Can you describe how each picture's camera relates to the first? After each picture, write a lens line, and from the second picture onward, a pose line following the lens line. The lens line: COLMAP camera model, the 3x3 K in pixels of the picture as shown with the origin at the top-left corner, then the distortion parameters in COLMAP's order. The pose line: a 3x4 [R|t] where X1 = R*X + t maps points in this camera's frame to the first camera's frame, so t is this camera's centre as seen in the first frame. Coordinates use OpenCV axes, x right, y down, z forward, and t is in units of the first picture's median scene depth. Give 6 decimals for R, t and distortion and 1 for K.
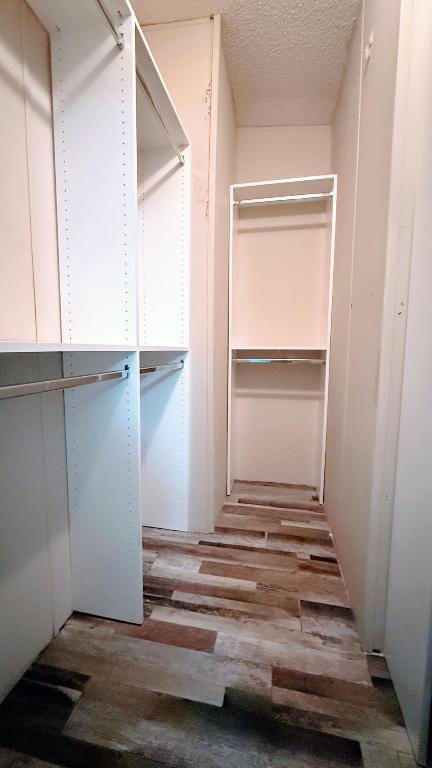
lens RADIAL K [[305.1, 0, 217.2], [0, 305.1, 382.6], [0, 0, 1]] dist [-0.000222, 0.000478]
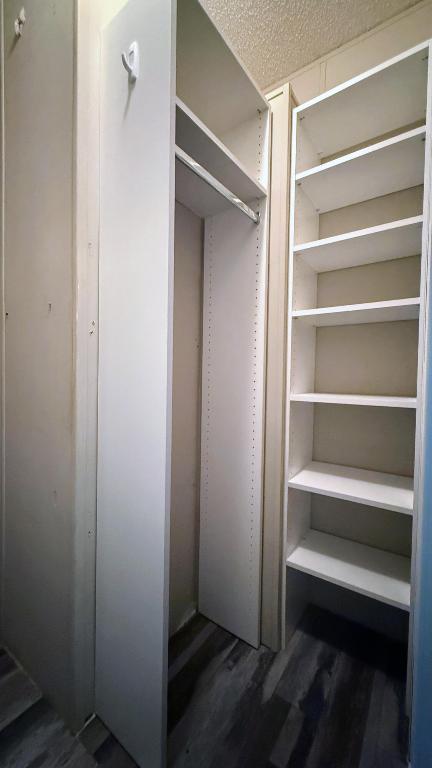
lens RADIAL K [[305.1, 0, 216.6], [0, 305.1, 381.2], [0, 0, 1]] dist [-0.000222, 0.000478]
pose [[0.407446, -0.028496, 0.912784, -0.092143], [0.095123, 0.995400, -0.011385, -0.025054], [-0.908262, 0.091466, 0.408283, 0.230411]]
